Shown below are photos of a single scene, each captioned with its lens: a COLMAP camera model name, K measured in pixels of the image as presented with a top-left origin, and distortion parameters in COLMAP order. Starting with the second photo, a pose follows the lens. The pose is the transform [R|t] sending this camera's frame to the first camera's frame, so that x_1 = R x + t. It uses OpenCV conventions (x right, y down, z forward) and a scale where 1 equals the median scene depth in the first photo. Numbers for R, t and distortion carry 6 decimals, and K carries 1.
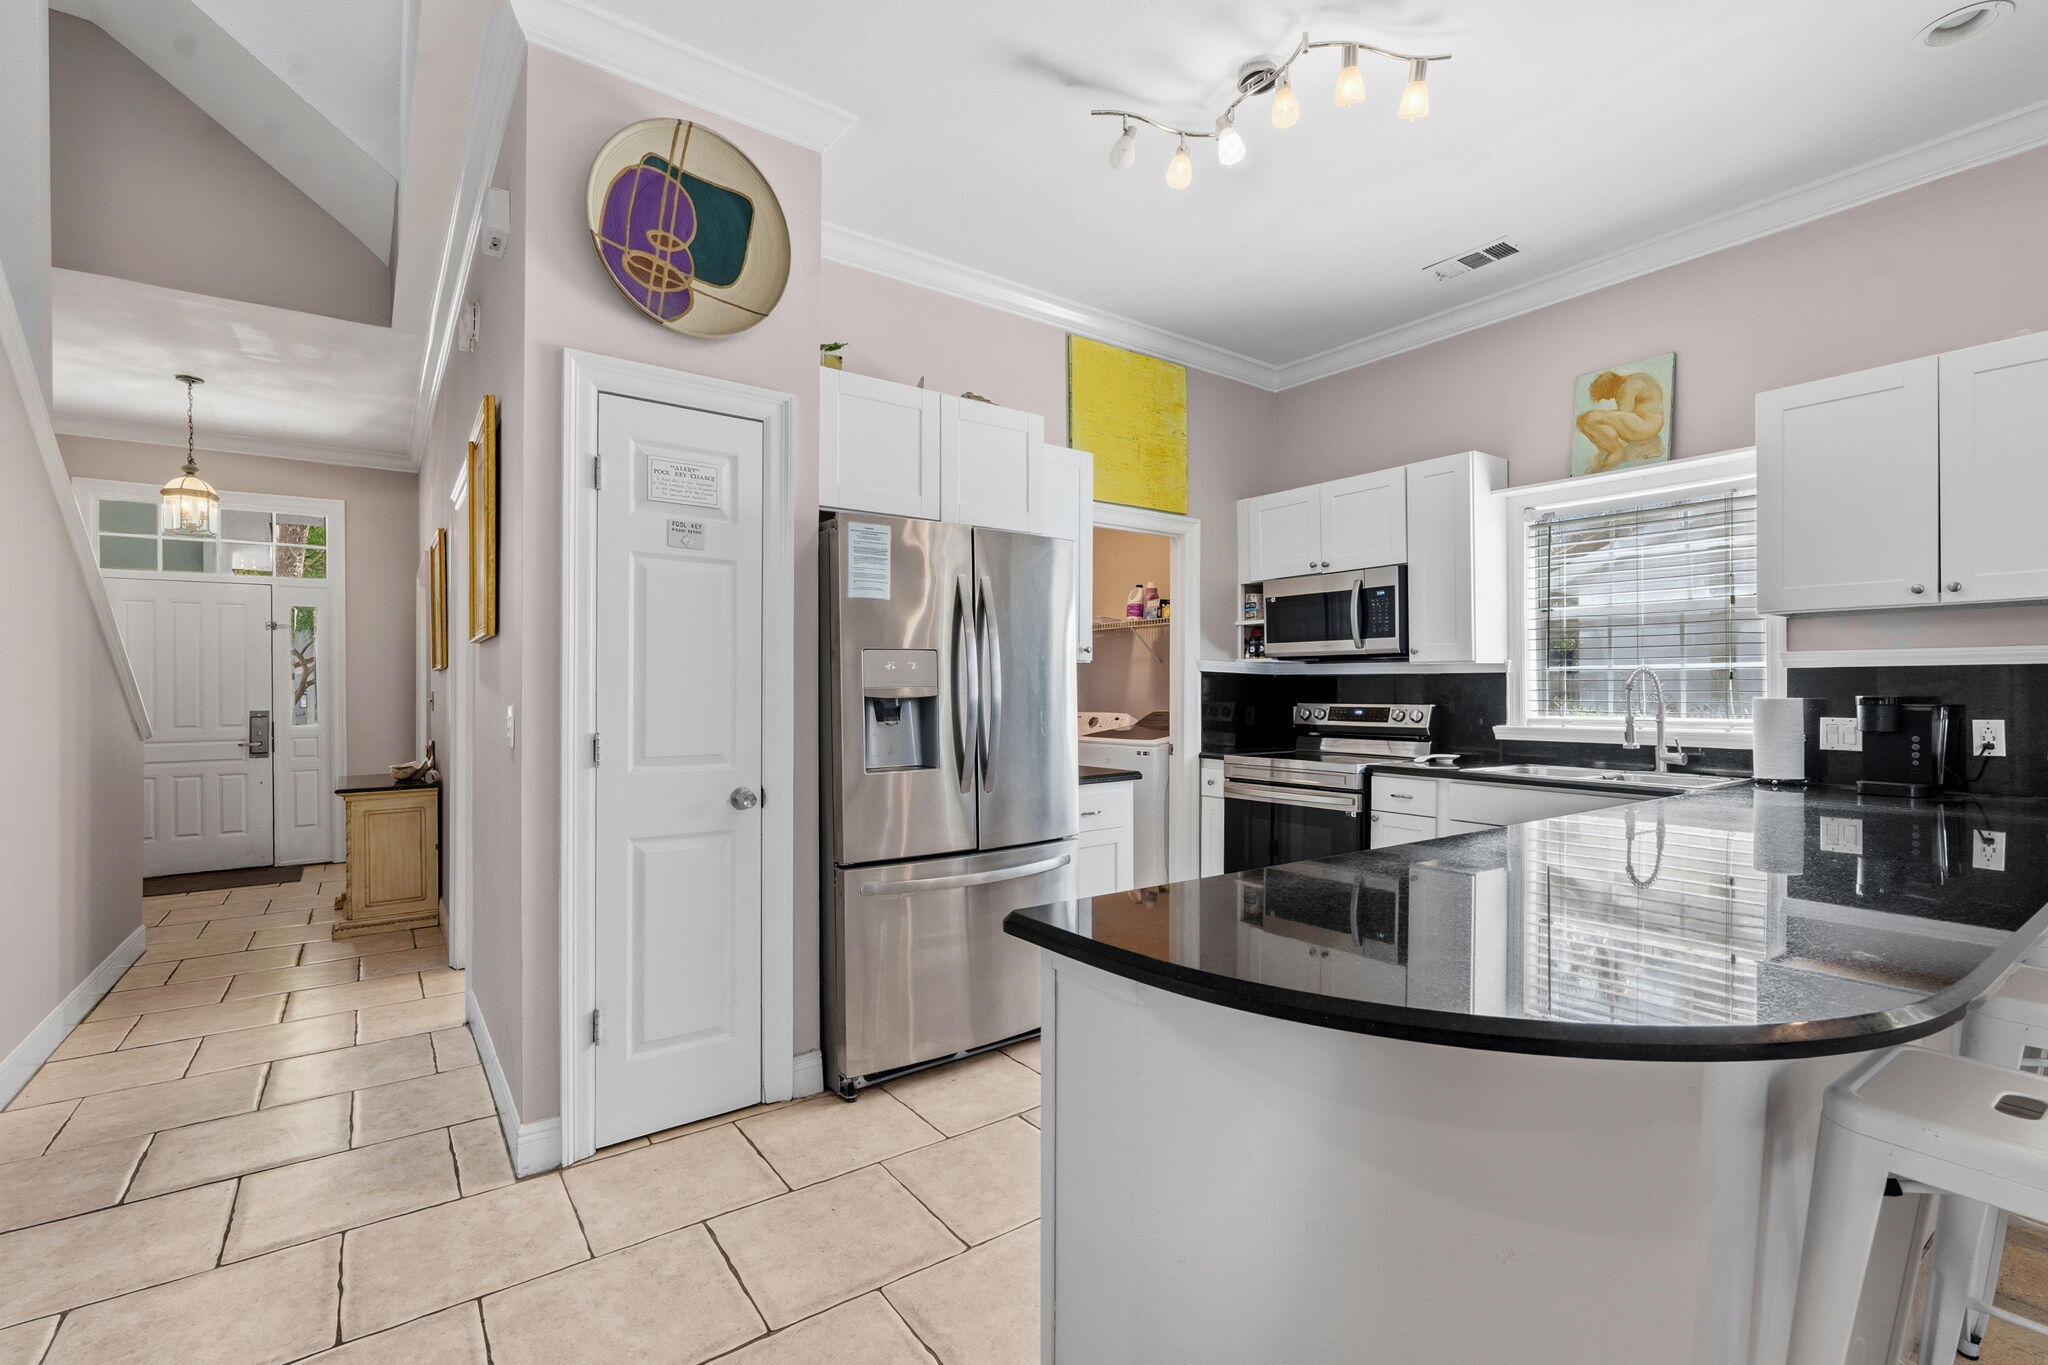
lens RADIAL K [[913.8, 0, 1028.5], [0, 913.8, 689.4], [0, 0, 1]] dist [-0.002223, 0.000124]
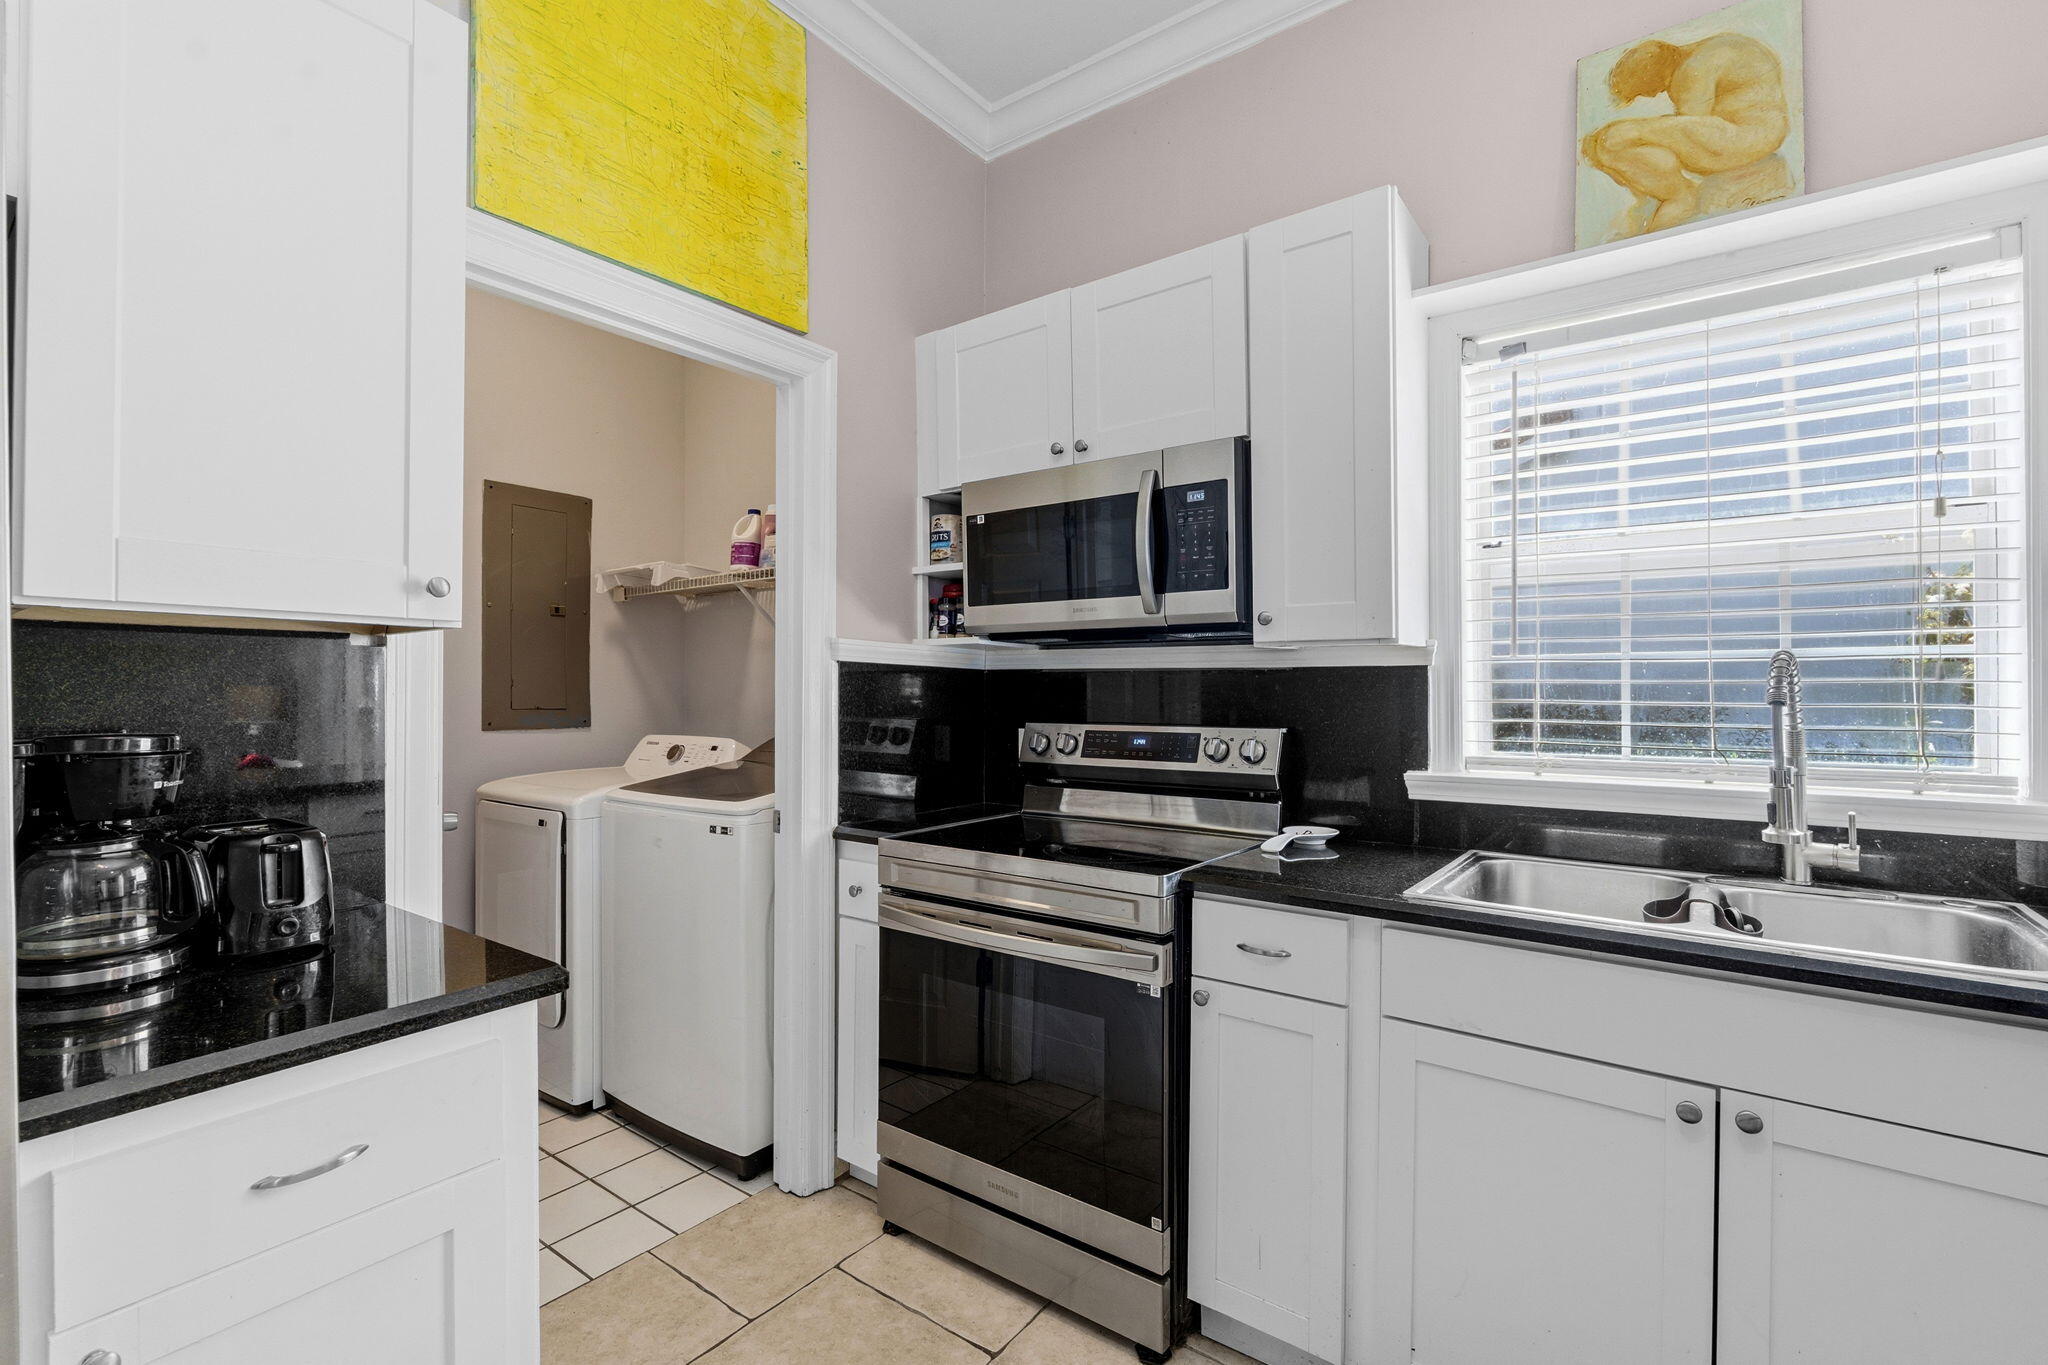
lens RADIAL K [[915.8, 0, 1019.7], [0, 915.8, 685.0], [0, 0, 1]] dist [-0.005022, -0.000615]
pose [[0.958729, 0.000708, 0.284321, 0.191305], [0.000276, 0.999994, -0.003418, -0.007175], [-0.284321, 0.003355, 0.958723, 0.672774]]
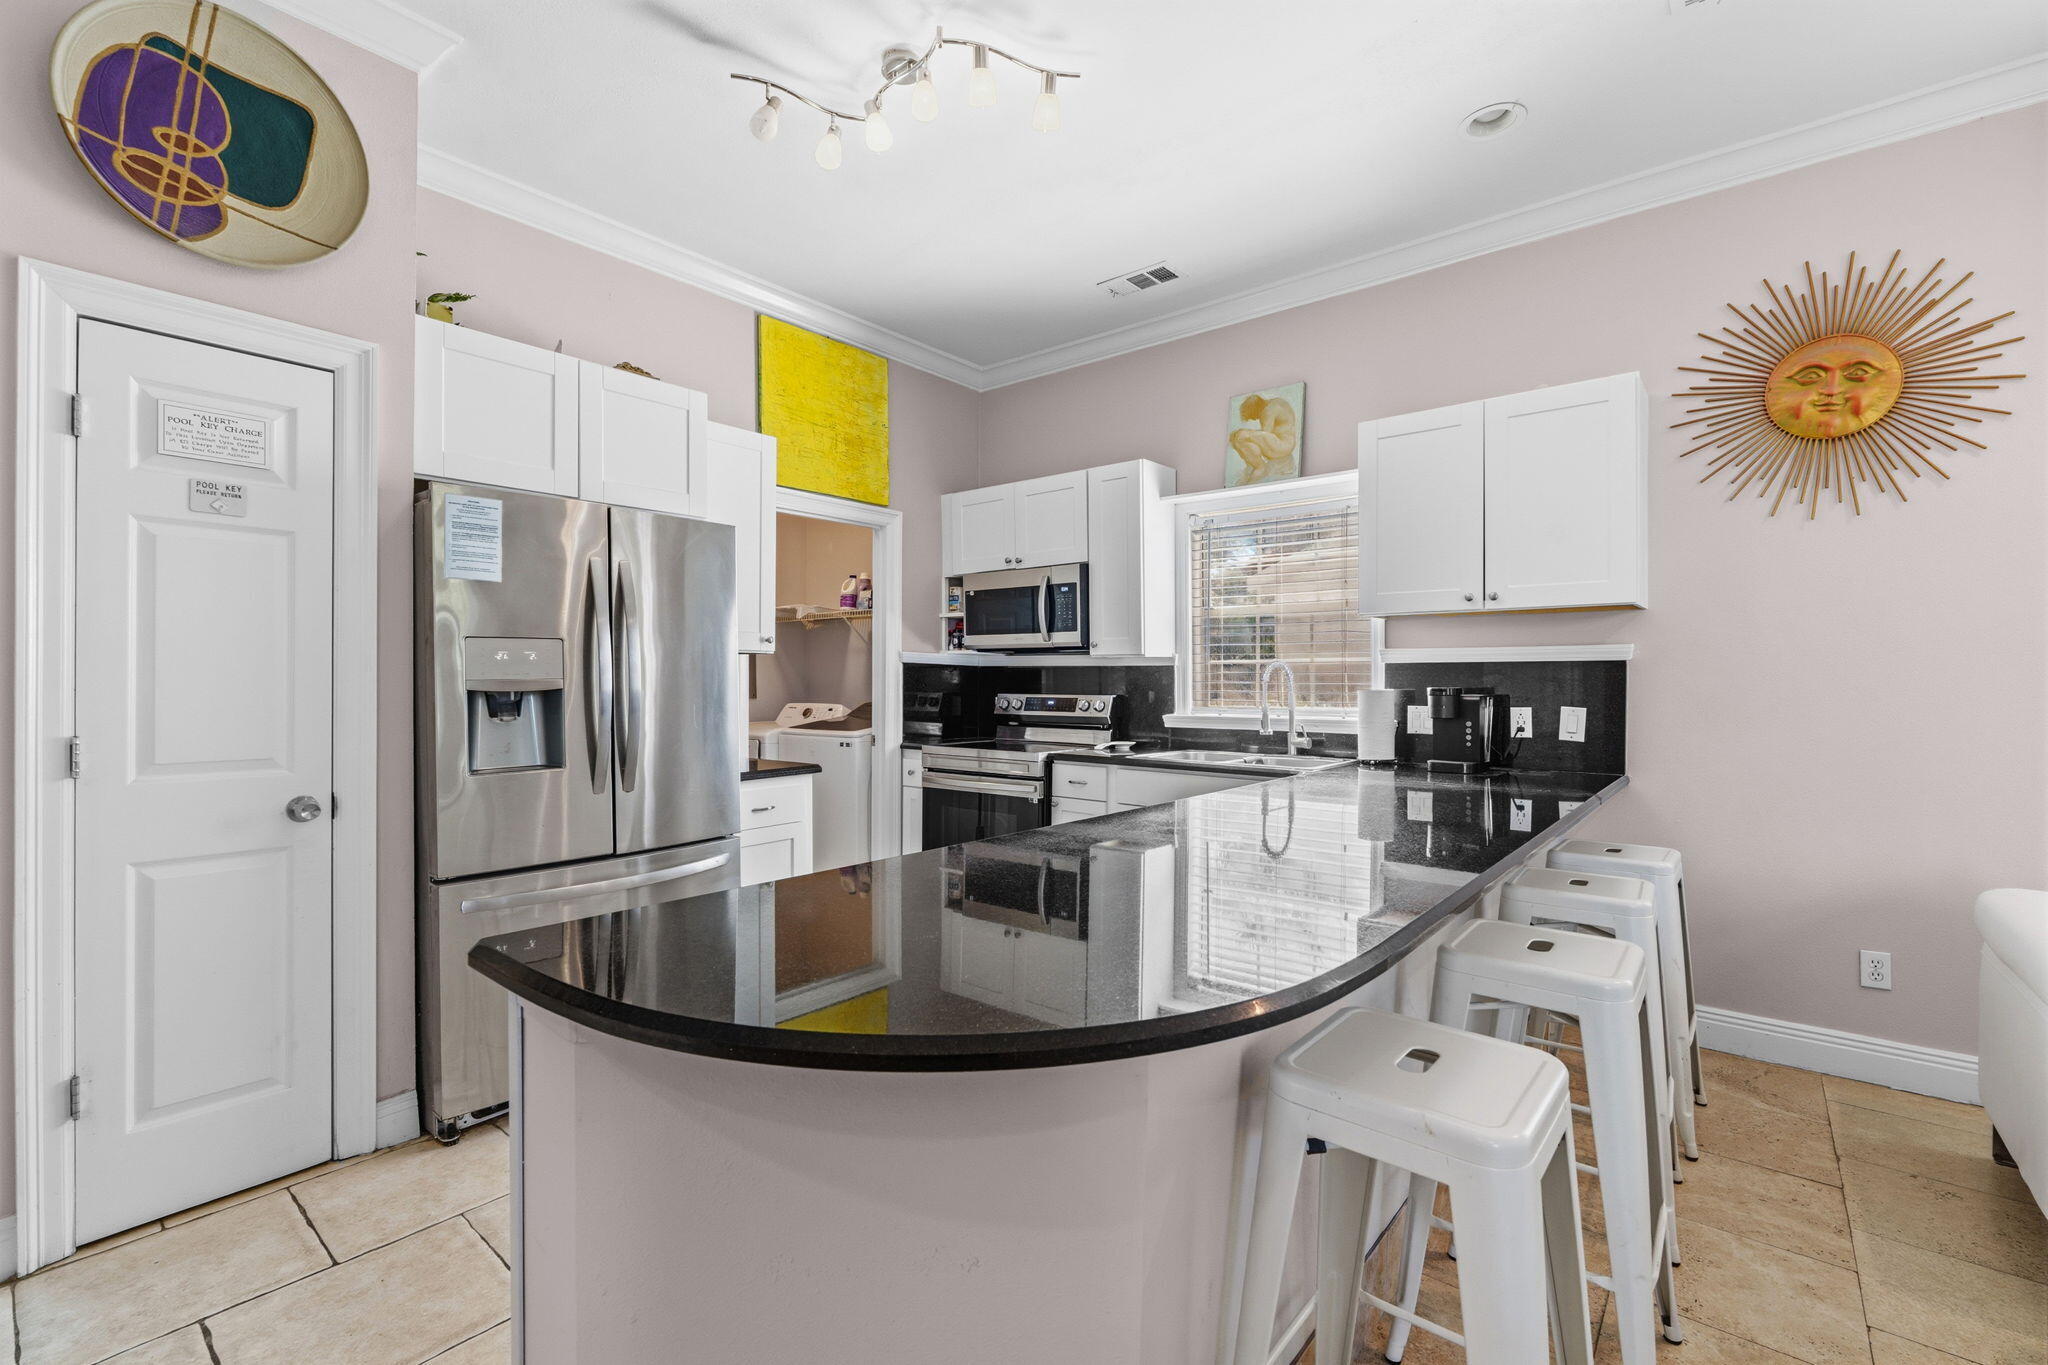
lens RADIAL K [[890.8, 0, 1024.0], [0, 890.8, 682.5], [0, 0, 1]] dist [-0.003125, 0.000666]
pose [[0.969542, 0.000070, 0.244926, 0.104386], [-0.001238, 0.999989, 0.004618, -0.003298], [-0.244923, -0.004781, 0.969531, 0.018367]]
